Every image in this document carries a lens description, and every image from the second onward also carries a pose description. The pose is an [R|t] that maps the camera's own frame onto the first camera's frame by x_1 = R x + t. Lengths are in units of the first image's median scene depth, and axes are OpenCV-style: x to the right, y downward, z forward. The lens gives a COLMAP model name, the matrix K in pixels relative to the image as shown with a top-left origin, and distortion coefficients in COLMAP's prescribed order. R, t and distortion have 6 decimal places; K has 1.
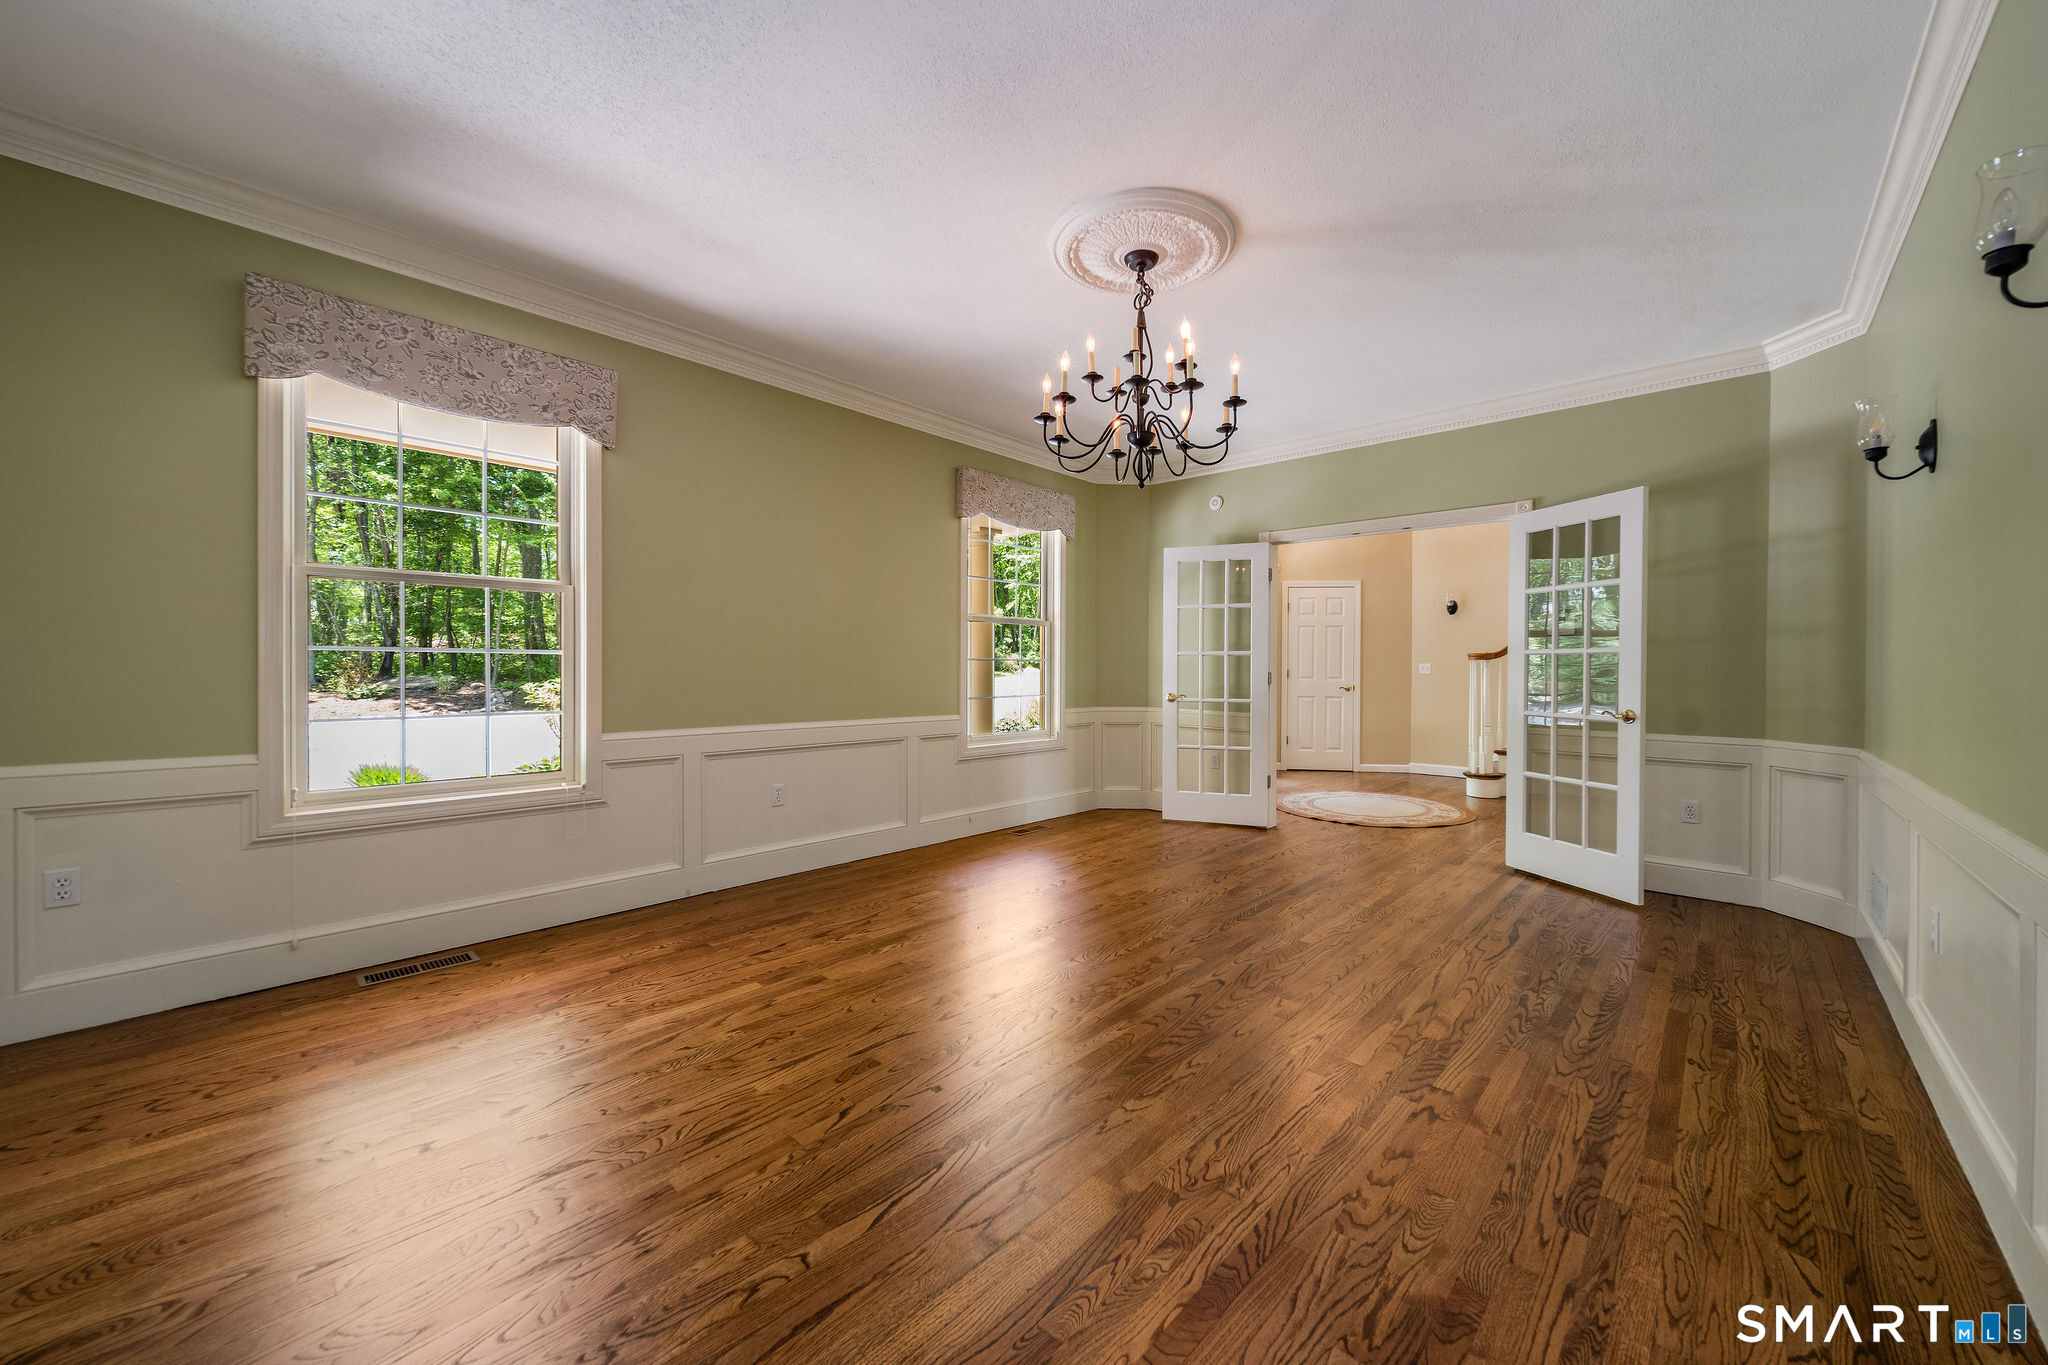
lens RADIAL K [[760.3, 0, 1023.0], [0, 760.3, 671.5], [0, 0, 1]] dist [0.018282, 0.000155]
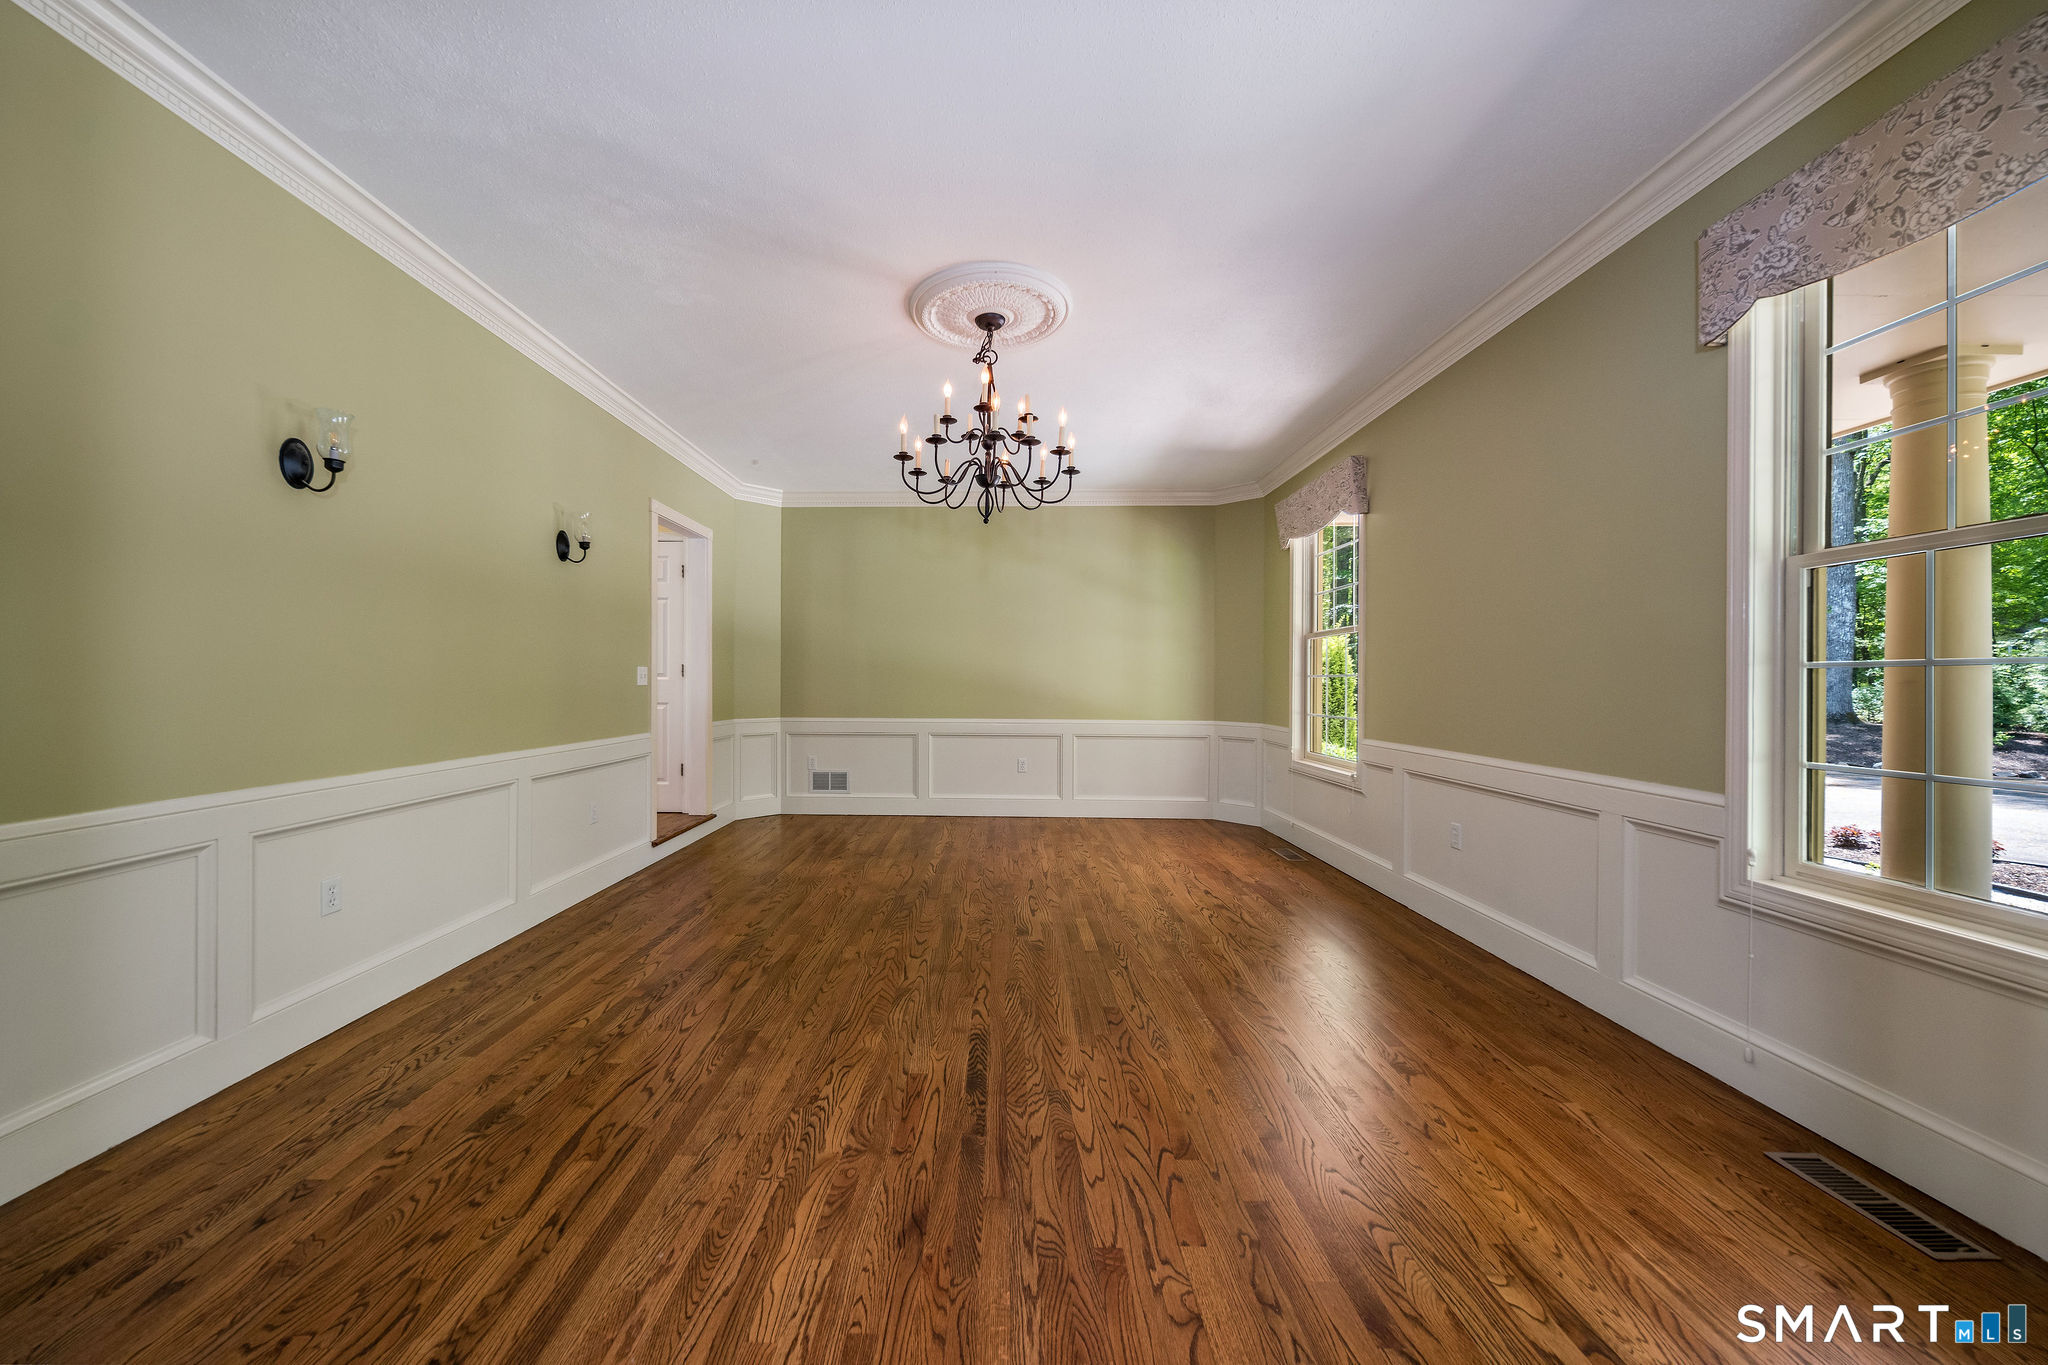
lens RADIAL K [[760.3, 0, 1020.3], [0, 760.3, 684.6], [0, 0, 1]] dist [0.018282, 0.000155]
pose [[-0.715682, -0.011183, -0.698337, 0.971843], [-0.016146, 0.999870, 0.000535, 0.000975], [0.698240, 0.011658, -0.715769, 1.980625]]
